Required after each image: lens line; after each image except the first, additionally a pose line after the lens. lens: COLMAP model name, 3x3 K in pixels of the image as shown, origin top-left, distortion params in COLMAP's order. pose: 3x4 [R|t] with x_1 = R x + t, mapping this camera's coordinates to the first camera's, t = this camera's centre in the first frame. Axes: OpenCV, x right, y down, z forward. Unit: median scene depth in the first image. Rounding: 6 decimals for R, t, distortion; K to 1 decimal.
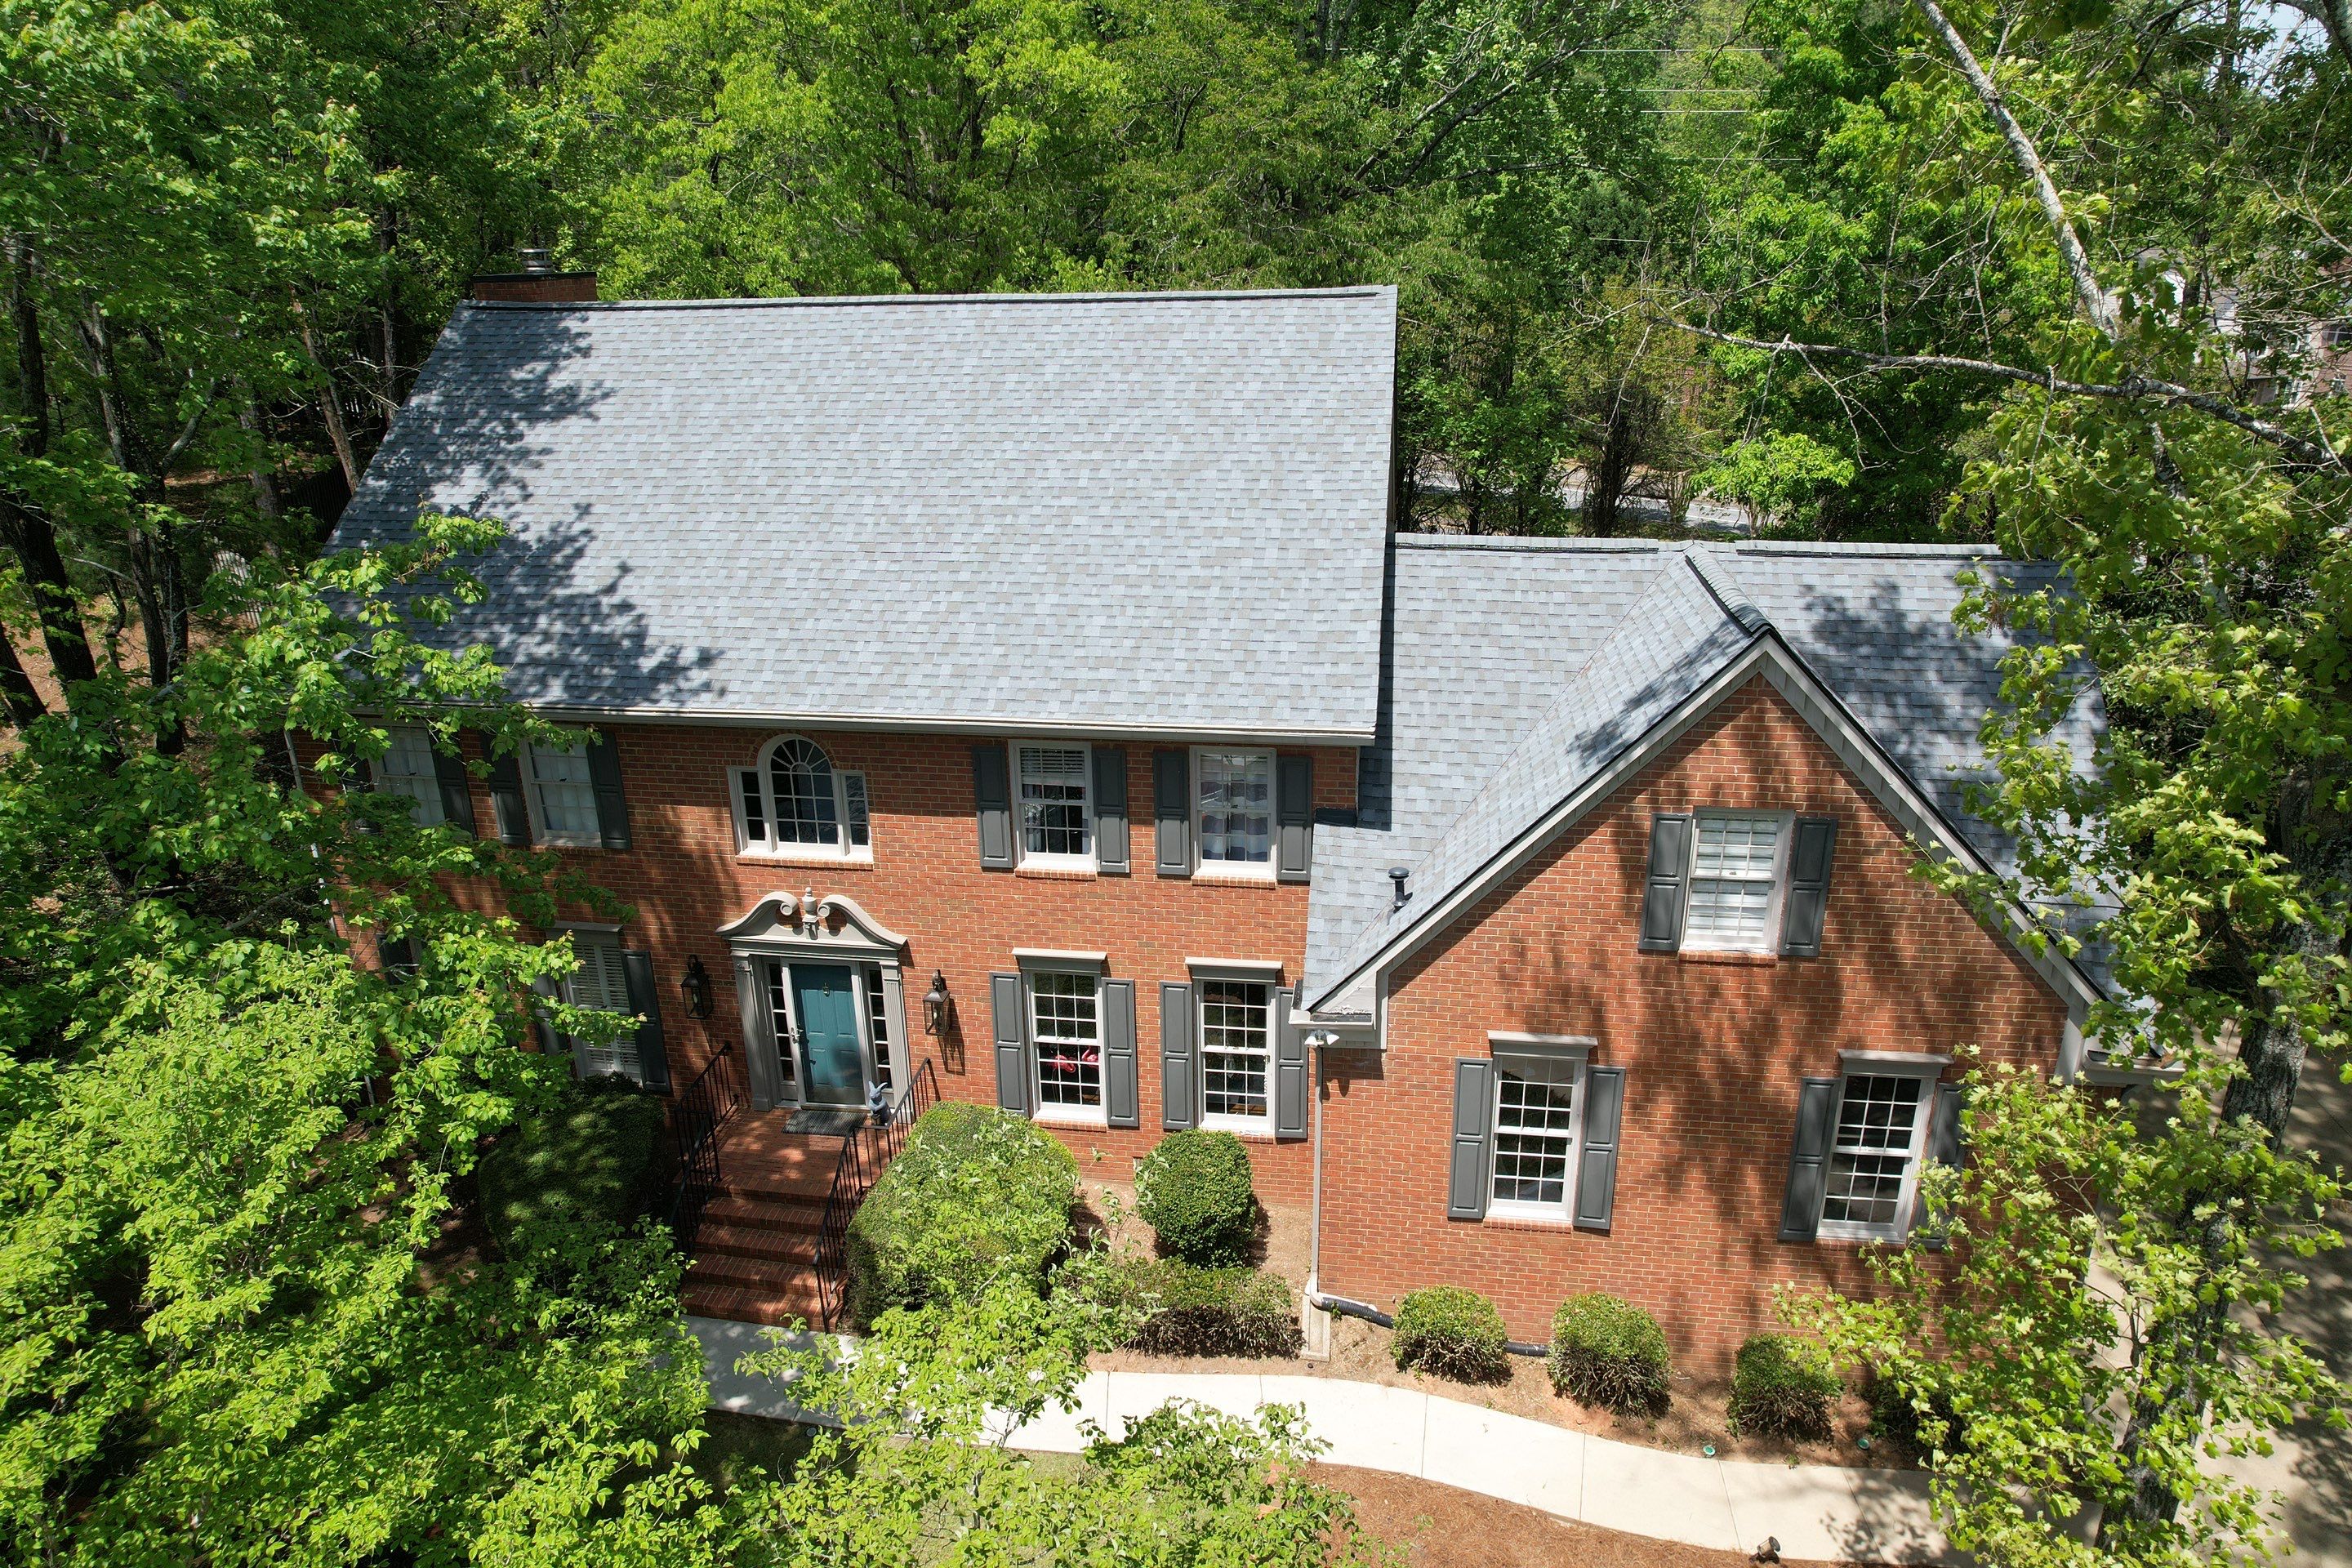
lens RADIAL K [[1496.7, 0, 1186.4], [0, 1496.7, 780.9], [0, 0, 1]] dist [-0.055267, -0.002536]
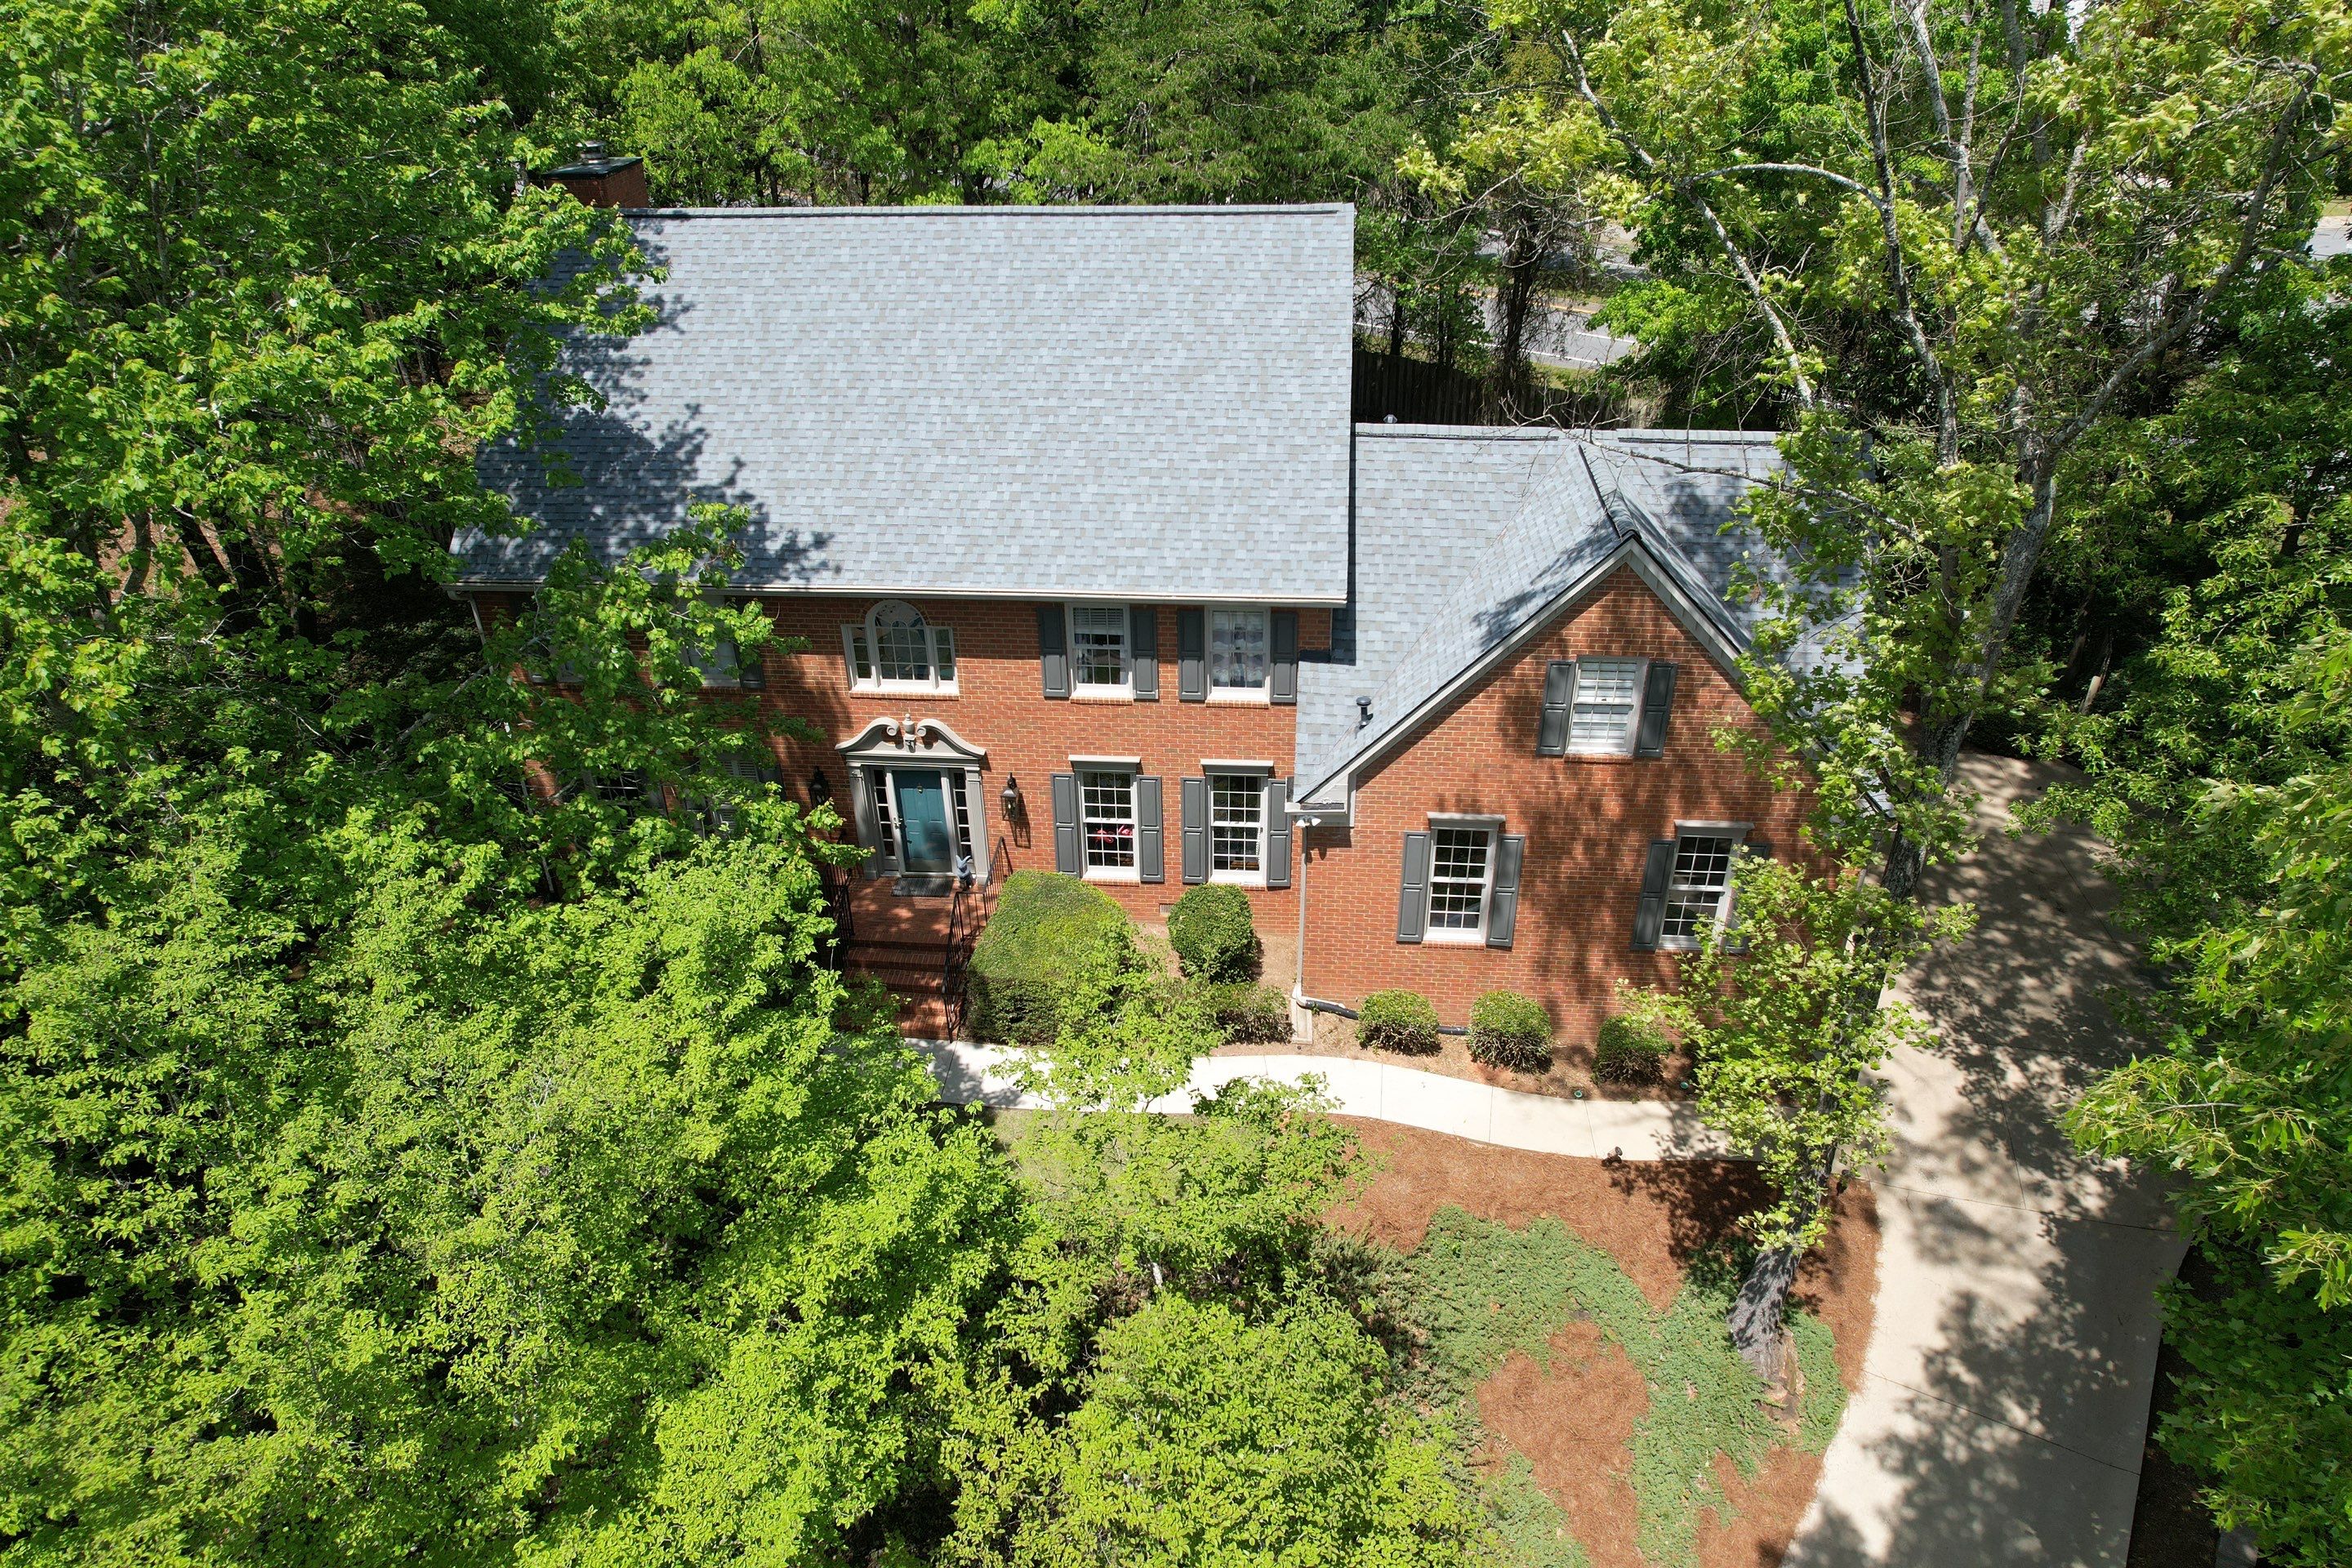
lens RADIAL K [[1496.7, 0, 1186.4], [0, 1496.7, 780.9], [0, 0, 1]] dist [-0.055267, -0.002536]
pose [[0.997614, -0.033108, 0.060574, -0.094301], [0.020388, 0.979652, 0.199666, -0.129027], [-0.065952, -0.197954, 0.977990, -0.305104]]
